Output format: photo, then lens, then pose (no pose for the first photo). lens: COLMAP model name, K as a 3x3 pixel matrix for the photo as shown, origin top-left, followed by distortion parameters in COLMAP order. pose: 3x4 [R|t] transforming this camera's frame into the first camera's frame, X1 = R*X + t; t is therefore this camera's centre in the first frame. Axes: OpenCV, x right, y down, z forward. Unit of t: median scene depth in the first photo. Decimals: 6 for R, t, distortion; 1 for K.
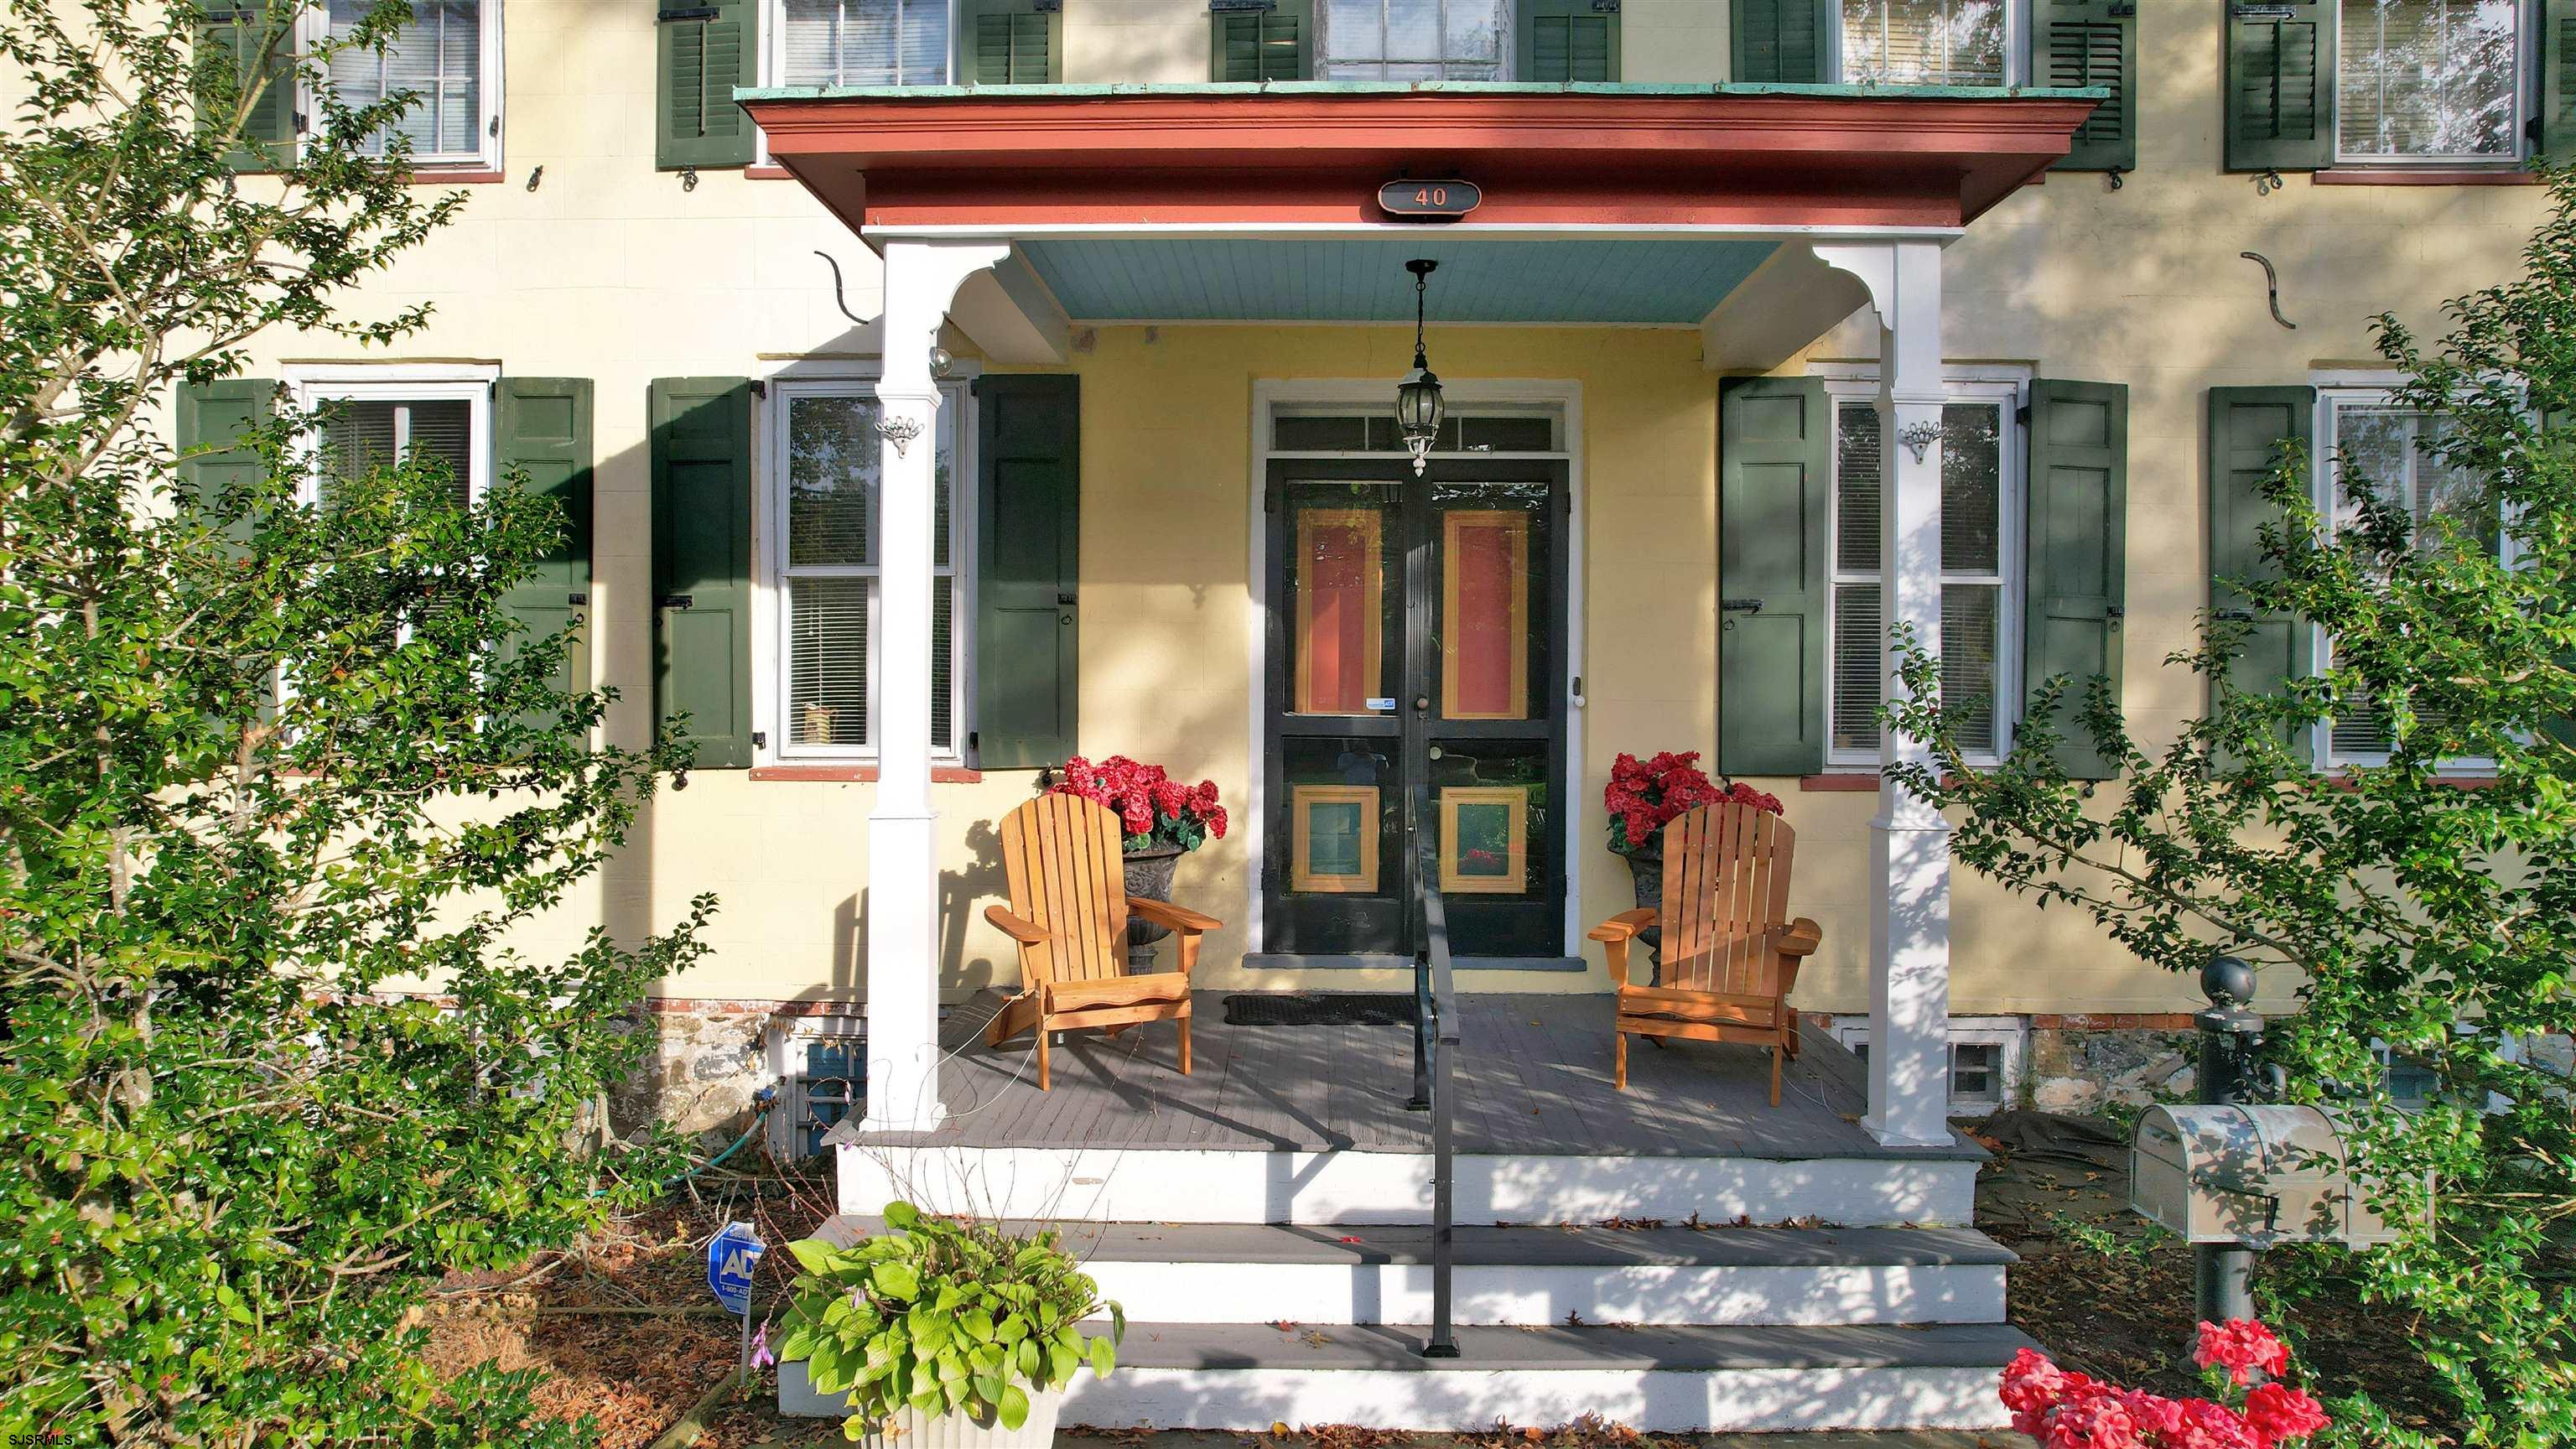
lens RADIAL K [[1688.4, 0, 1289.0], [0, 1688.4, 721.6], [0, 0, 1]] dist [-0.037068, -0.000663]
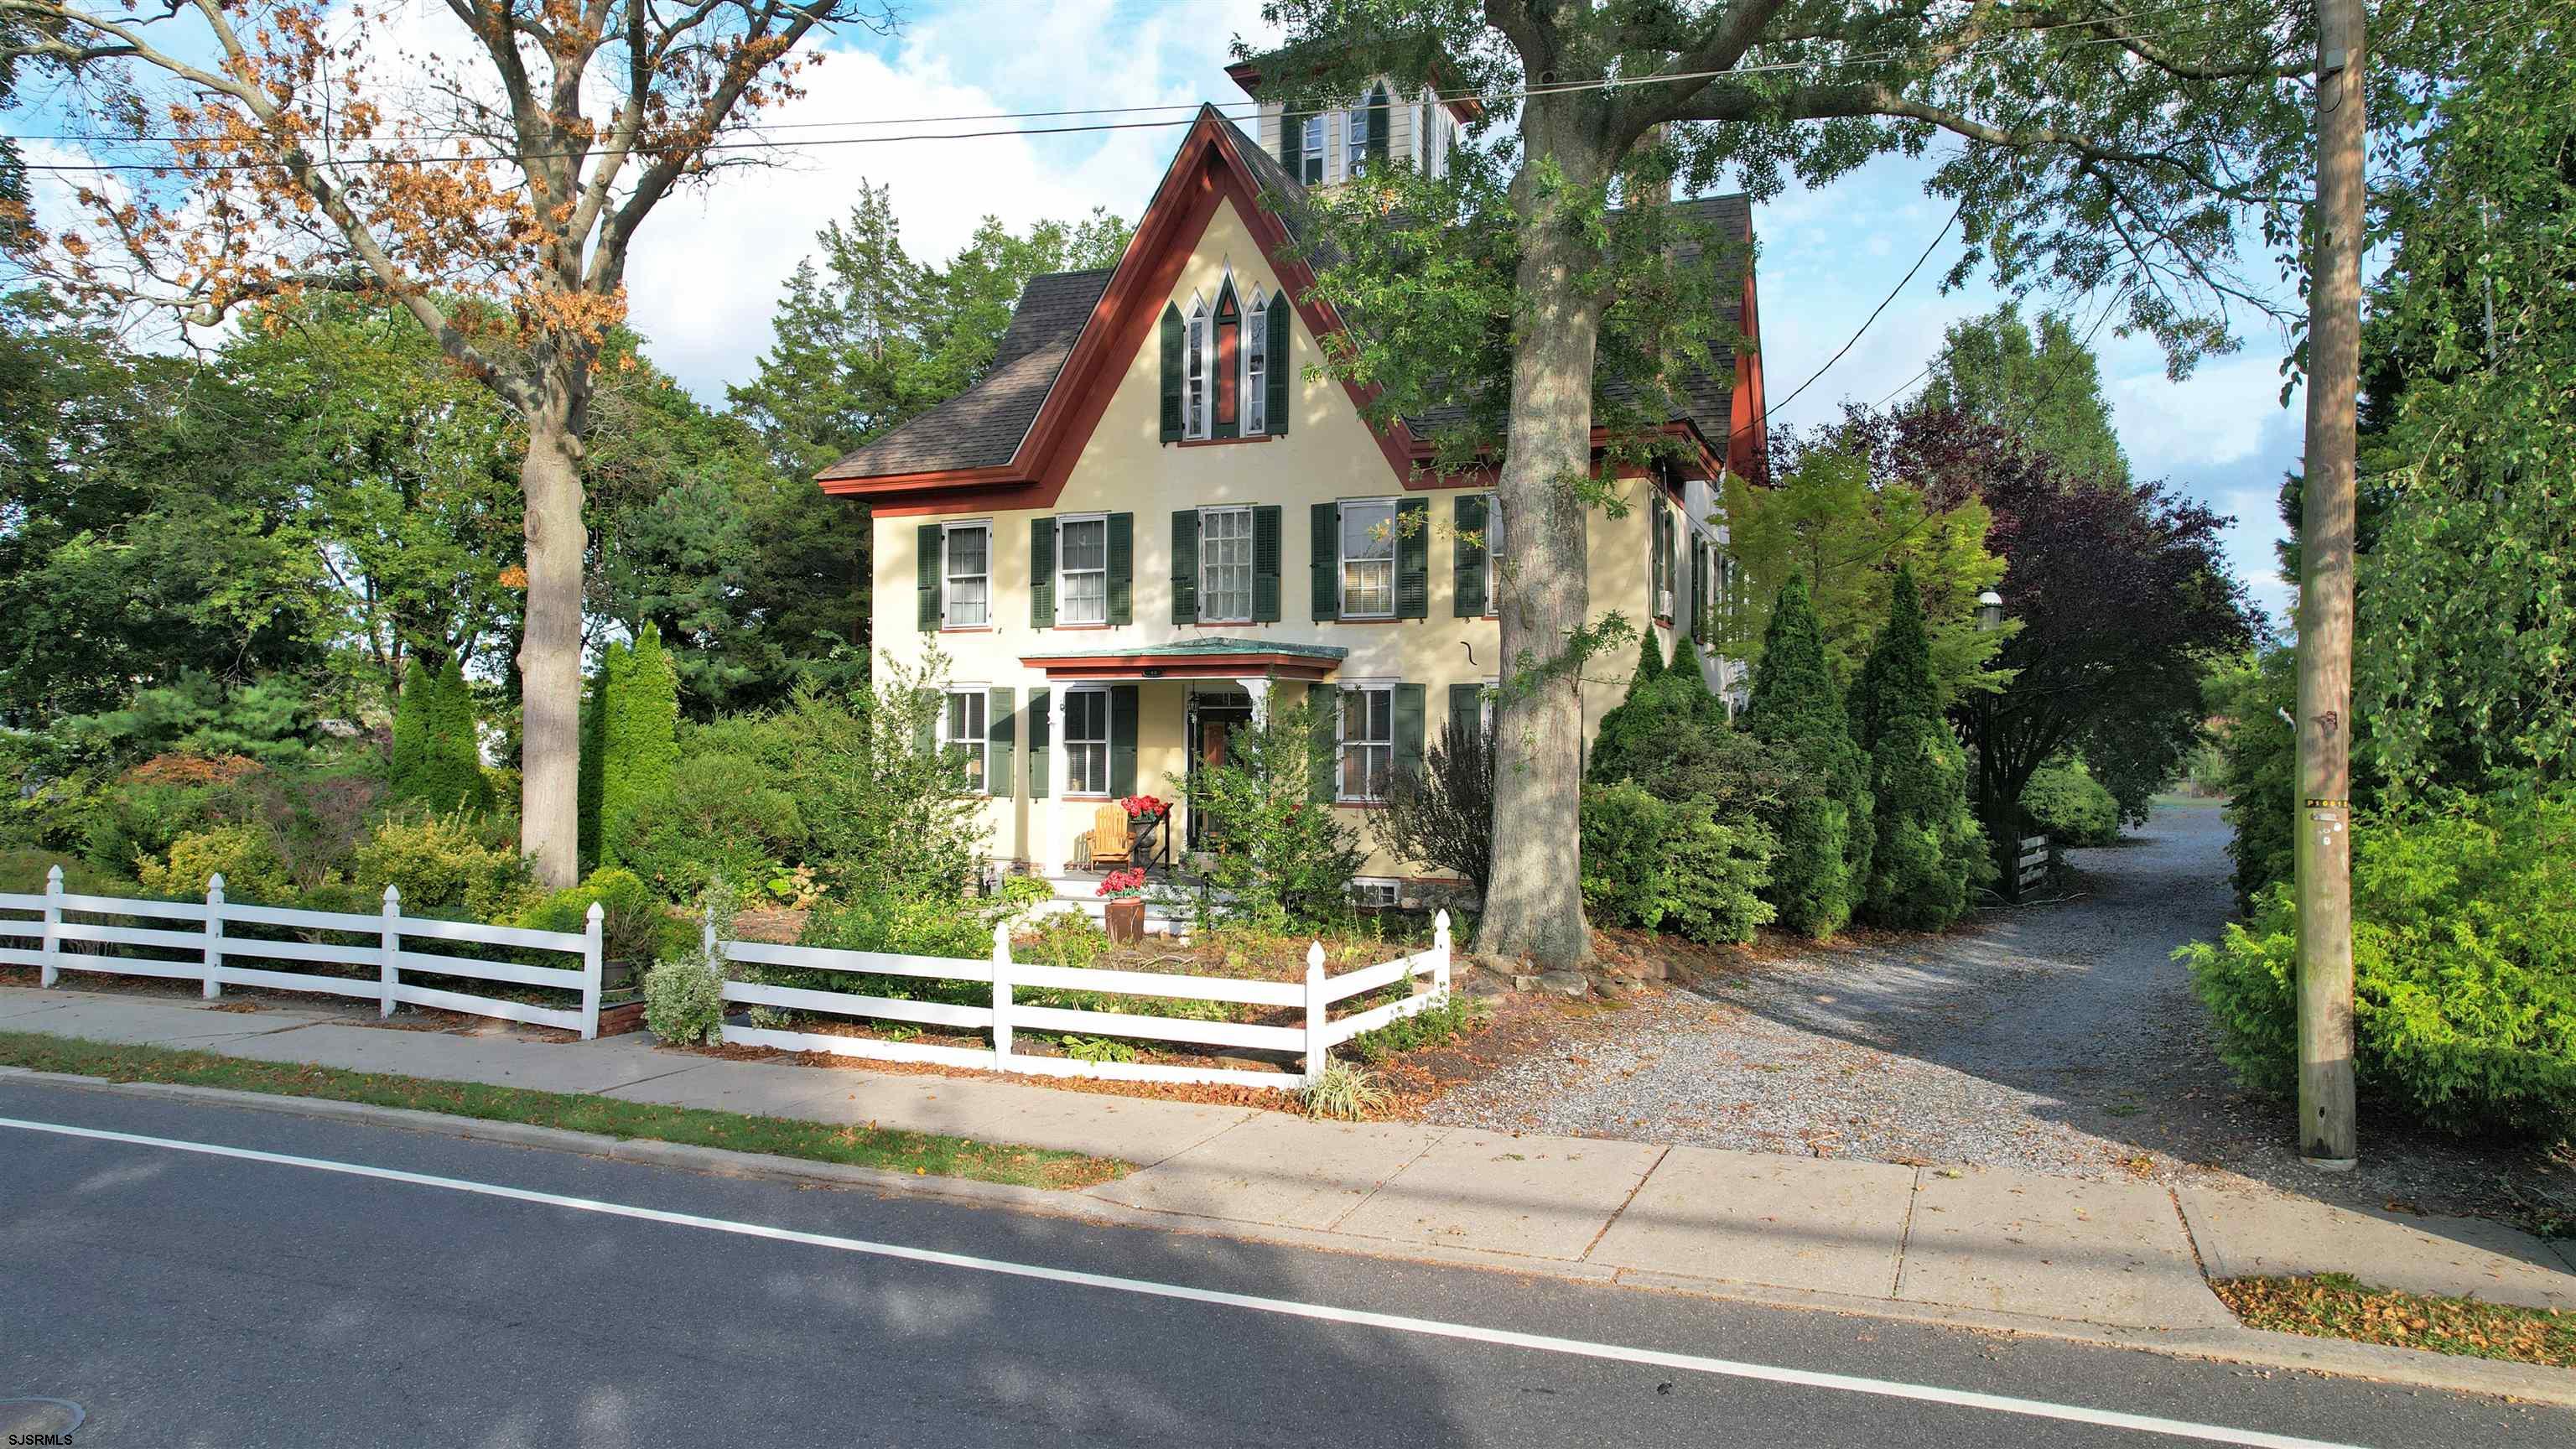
lens RADIAL K [[1688.4, 0, 1289.0], [0, 1688.4, 721.6], [0, 0, 1]] dist [-0.037068, -0.000663]
pose [[0.930444, -0.005328, -0.366396, 1.459013], [-0.006707, 0.999479, -0.031567, -0.026128], [0.366374, 0.031828, 0.929923, -2.142418]]
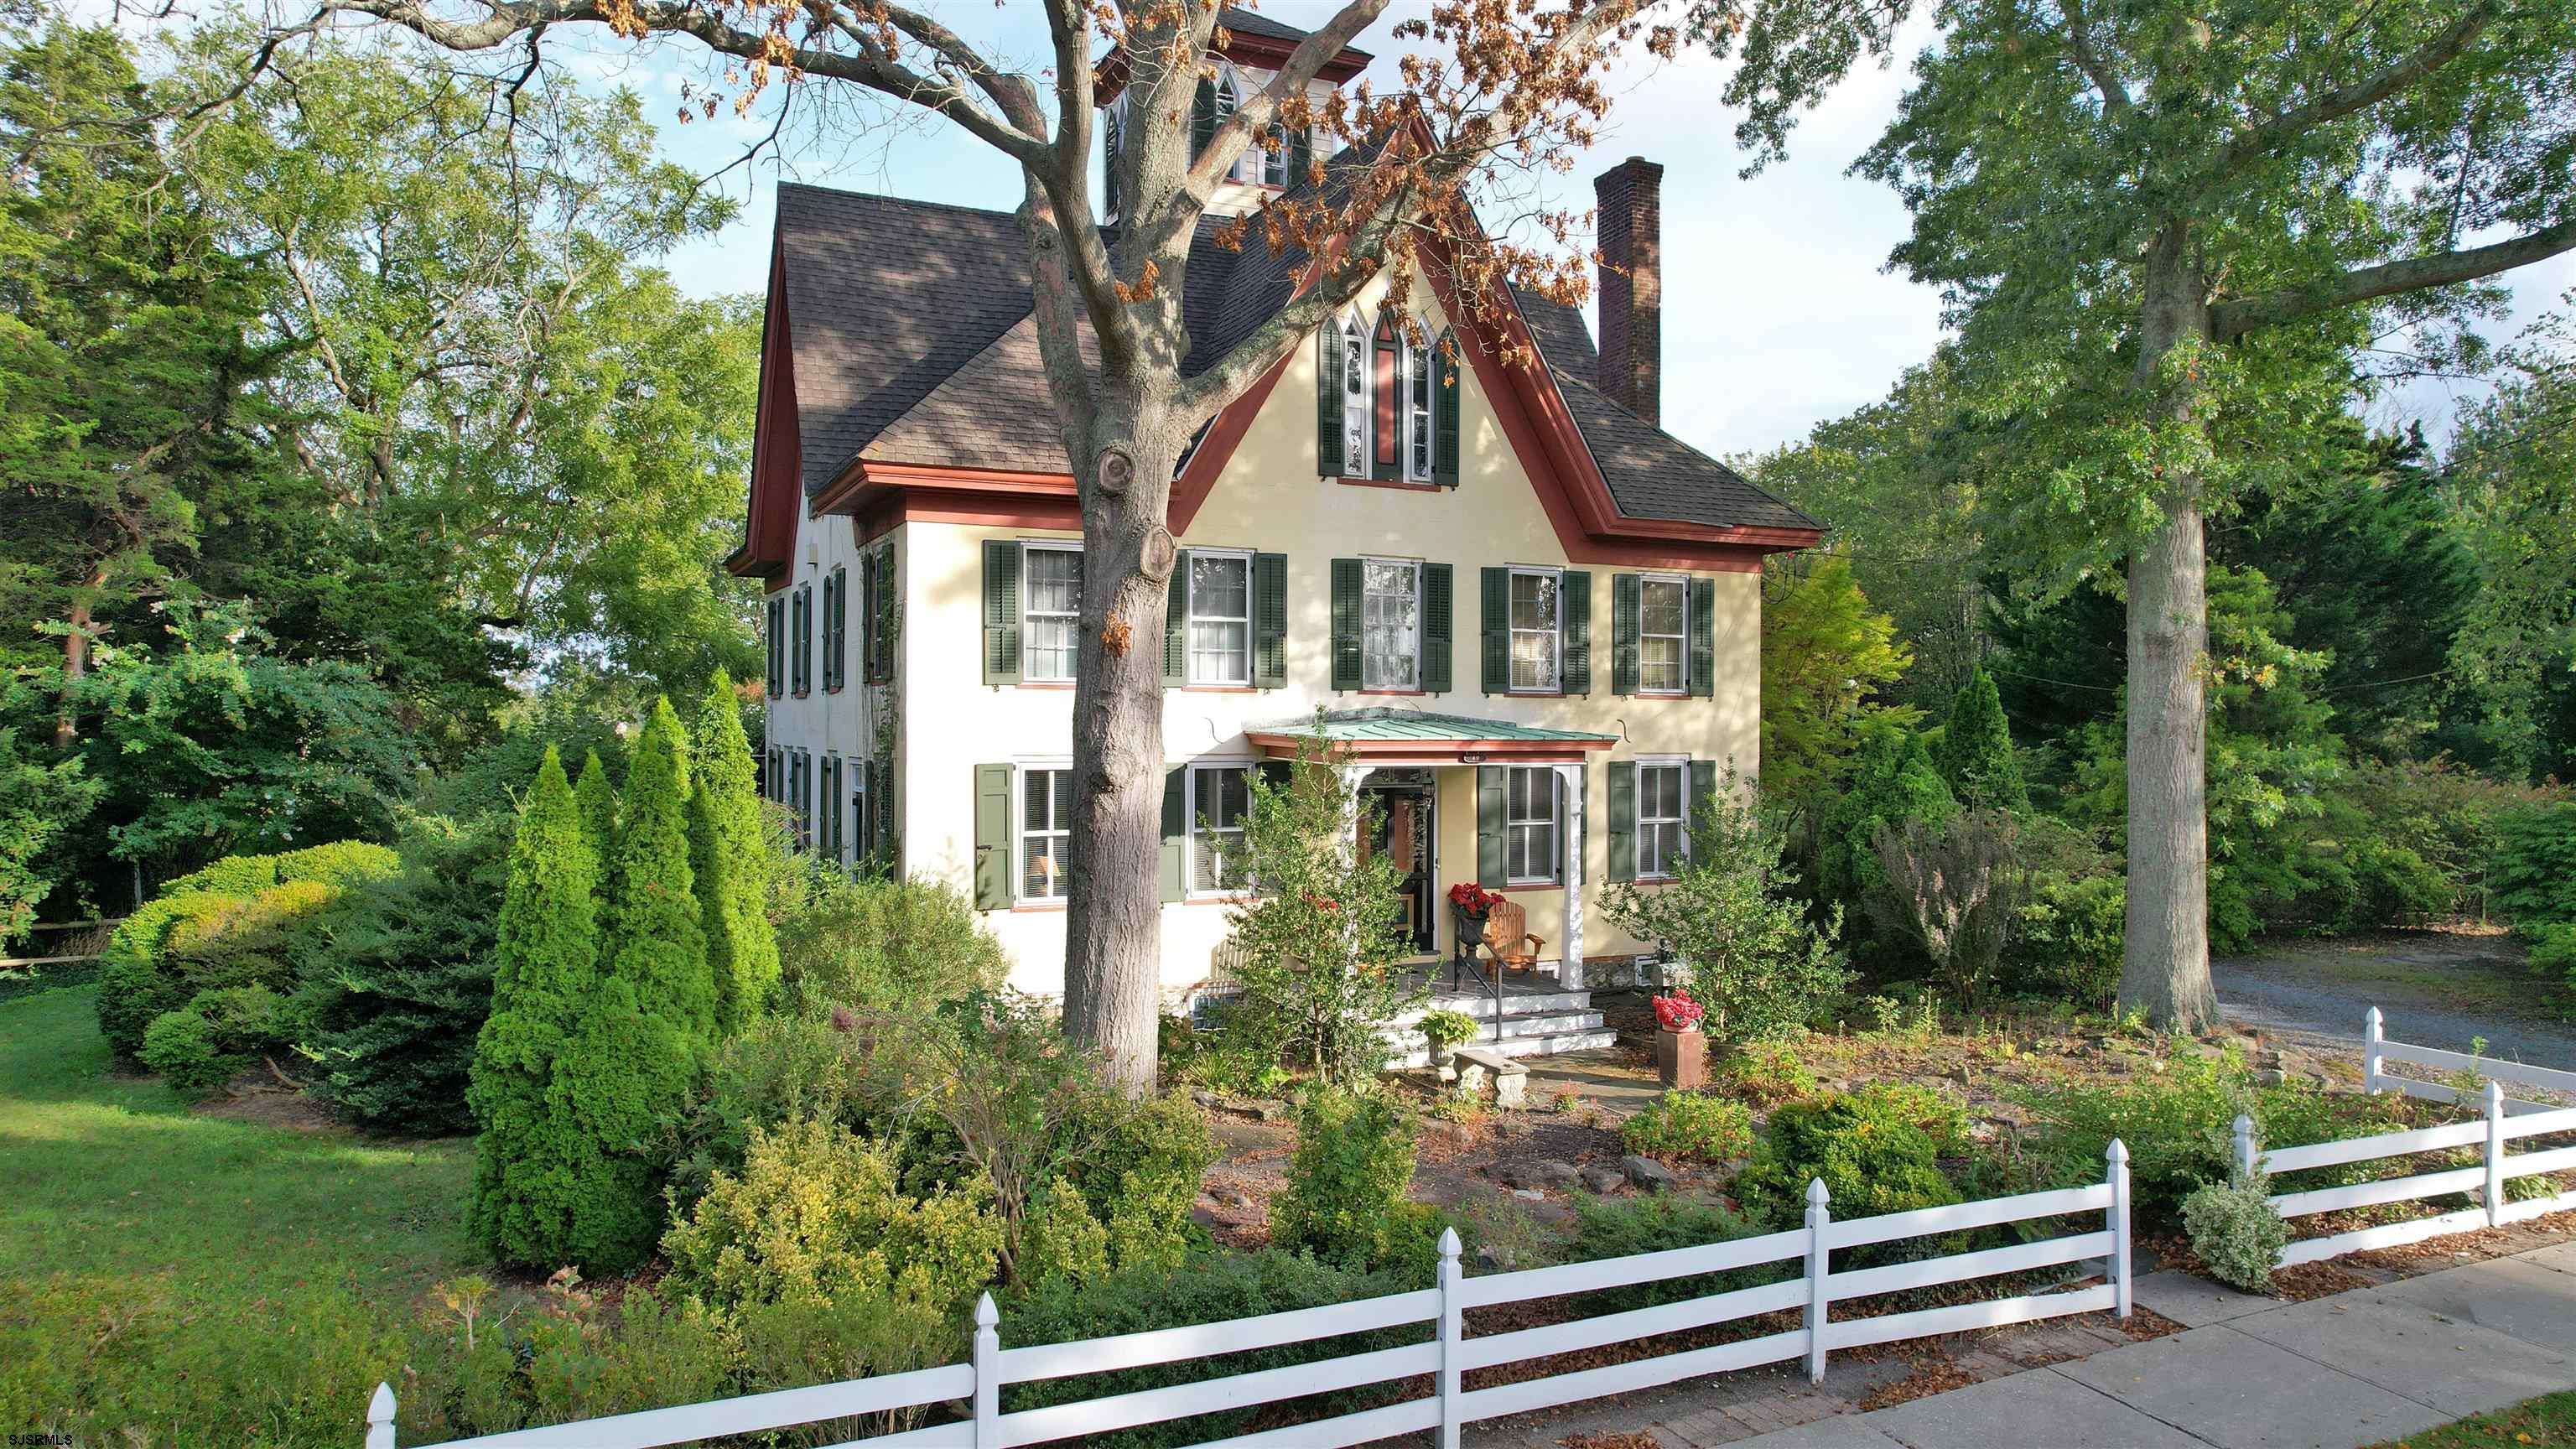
lens RADIAL K [[1688.4, 0, 1289.0], [0, 1688.4, 721.6], [0, 0, 1]] dist [-0.037068, -0.000663]
pose [[0.902343, 0.003247, 0.431006, -1.397896], [0.003227, 0.999893, -0.014289, -0.236811], [-0.431006, 0.014284, 0.902236, -1.658849]]
